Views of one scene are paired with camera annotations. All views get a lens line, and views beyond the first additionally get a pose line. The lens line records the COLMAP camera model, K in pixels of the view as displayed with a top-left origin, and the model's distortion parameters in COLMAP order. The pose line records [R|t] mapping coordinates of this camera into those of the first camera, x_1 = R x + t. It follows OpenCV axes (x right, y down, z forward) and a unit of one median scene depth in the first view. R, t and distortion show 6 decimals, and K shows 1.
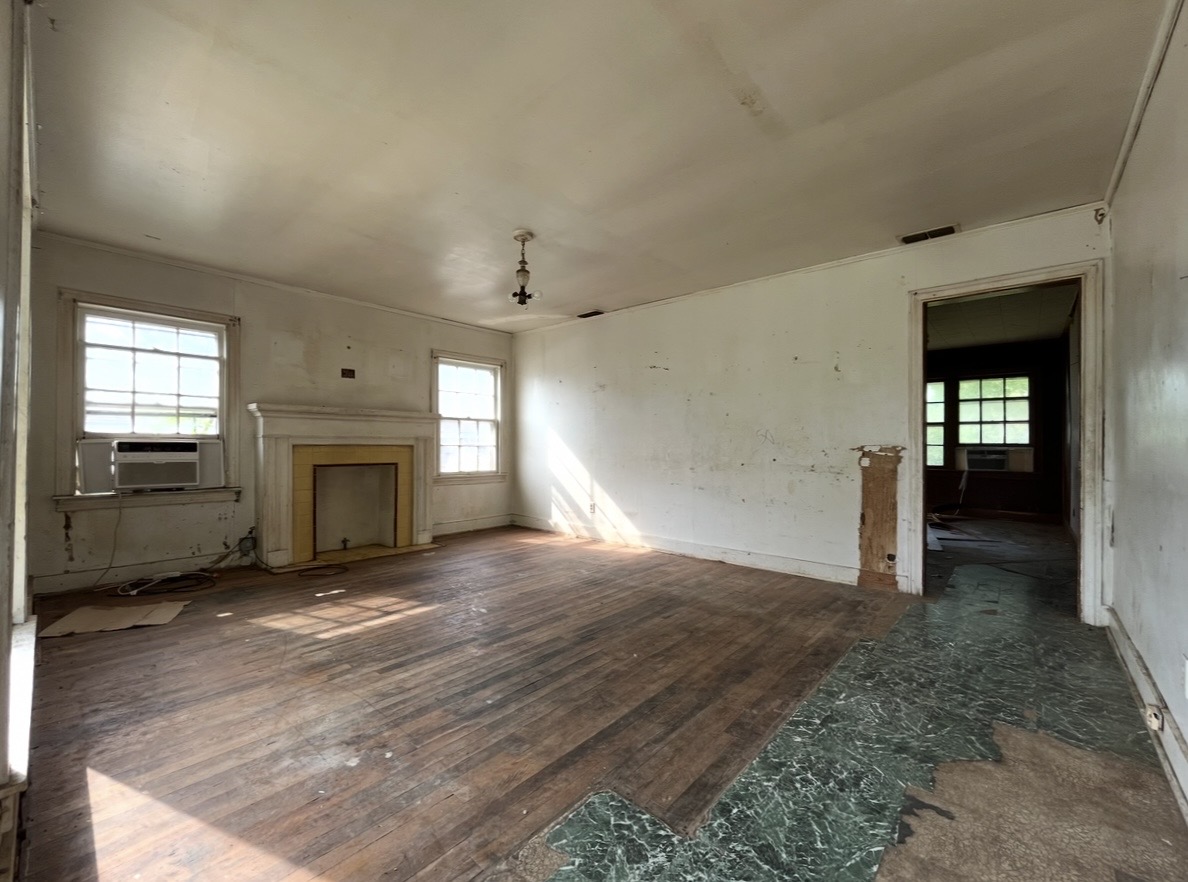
lens RADIAL K [[492.9, 0, 593.1], [0, 492.9, 441.7], [0, 0, 1]] dist [-0.001793, -0.000627]
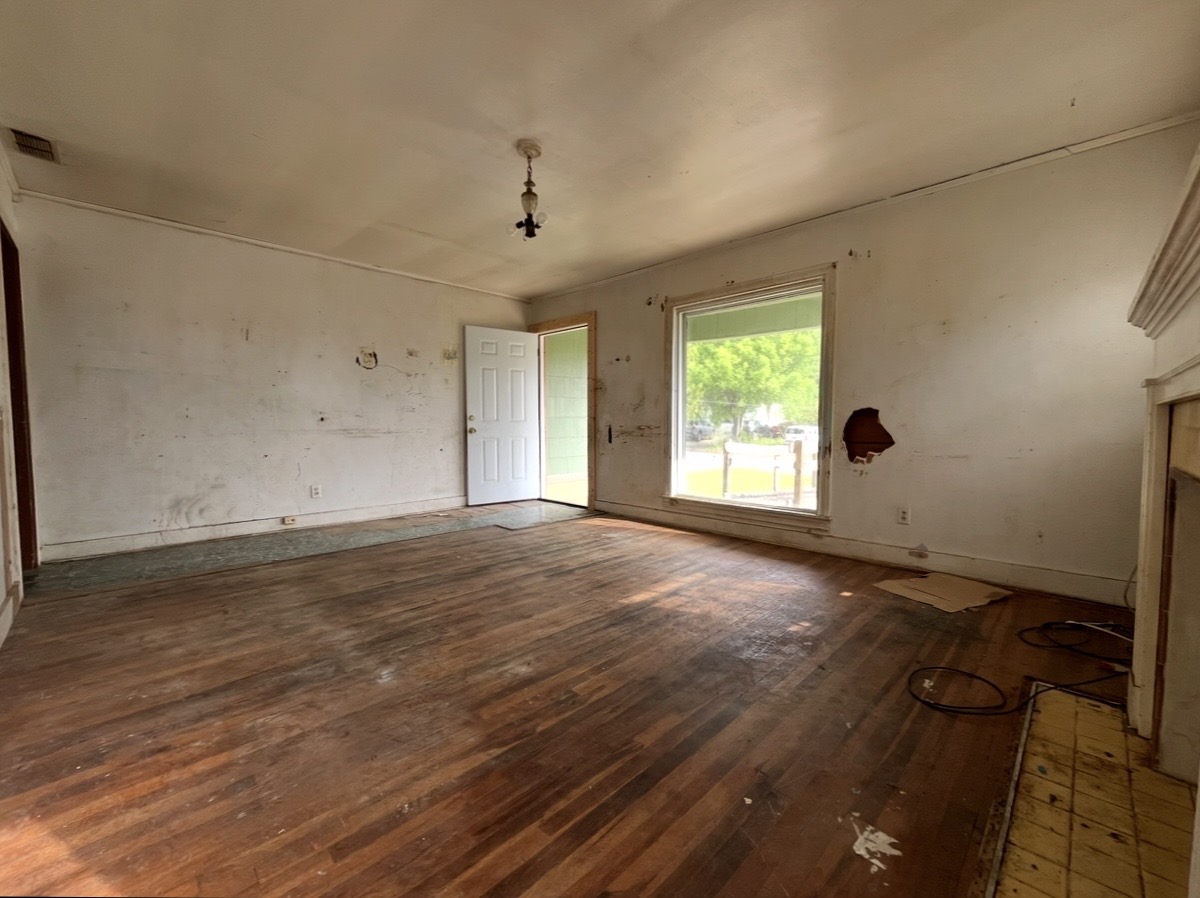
lens RADIAL K [[497.9, 0, 600.7], [0, 497.9, 448.1], [0, 0, 1]] dist [-0.001793, -0.000627]
pose [[-0.998518, -0.009690, 0.053554, -0.347248], [-0.007262, 0.998945, 0.045337, 0.036971], [-0.053937, 0.044880, -0.997535, 2.063850]]
